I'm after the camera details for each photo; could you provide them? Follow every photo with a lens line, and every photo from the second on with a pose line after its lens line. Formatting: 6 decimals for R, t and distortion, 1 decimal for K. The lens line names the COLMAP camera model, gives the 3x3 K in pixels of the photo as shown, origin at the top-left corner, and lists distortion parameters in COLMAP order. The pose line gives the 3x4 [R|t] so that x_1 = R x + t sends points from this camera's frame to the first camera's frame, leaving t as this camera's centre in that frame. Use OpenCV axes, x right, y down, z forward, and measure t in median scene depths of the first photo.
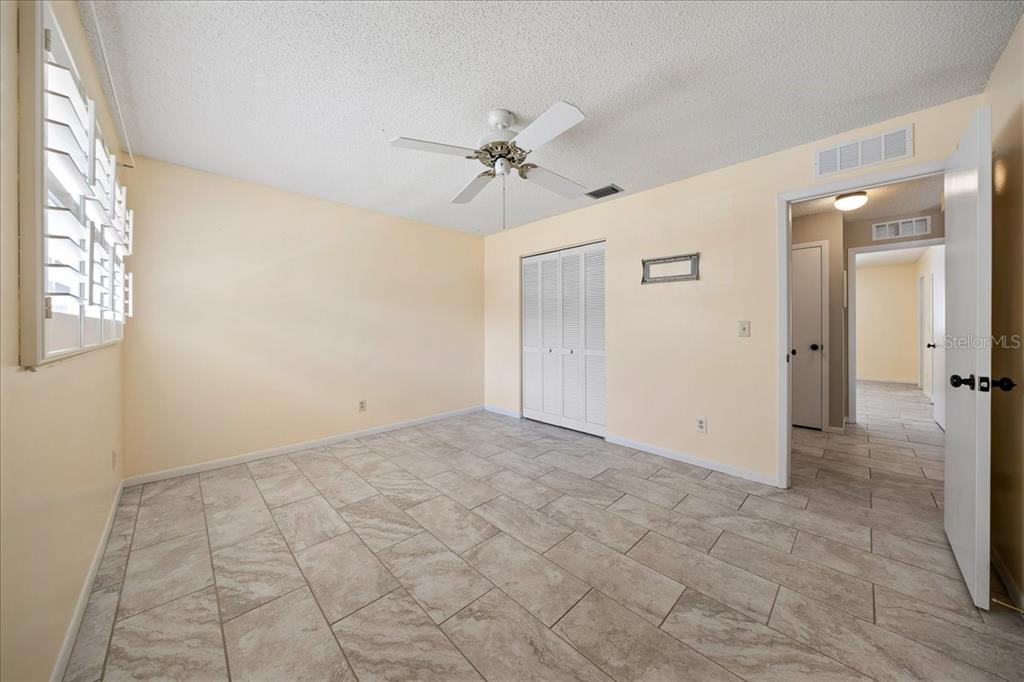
lens RADIAL K [[354.3, 0, 515.4], [0, 354.3, 327.1], [0, 0, 1]] dist [-0.001781, -0.000214]
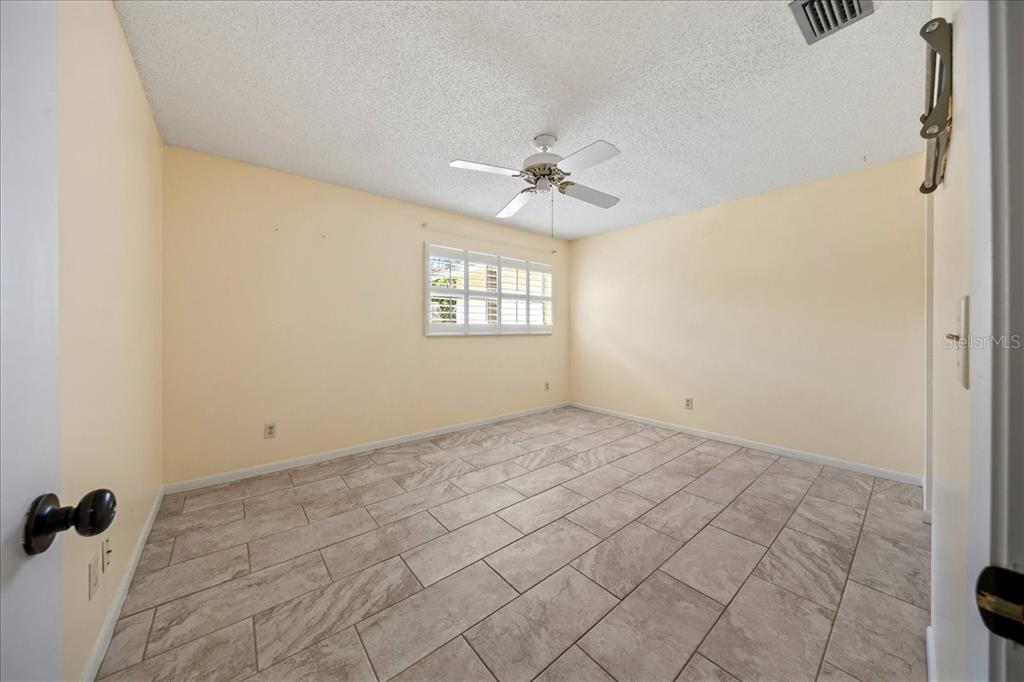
lens RADIAL K [[354.3, 0, 515.4], [0, 354.3, 327.1], [0, 0, 1]] dist [-0.001781, -0.000214]
pose [[-0.106224, 0.002390, -0.994339, 1.111940], [-0.004690, 0.999985, 0.002904, -0.003067], [0.994331, 0.004972, -0.106211, 1.043673]]
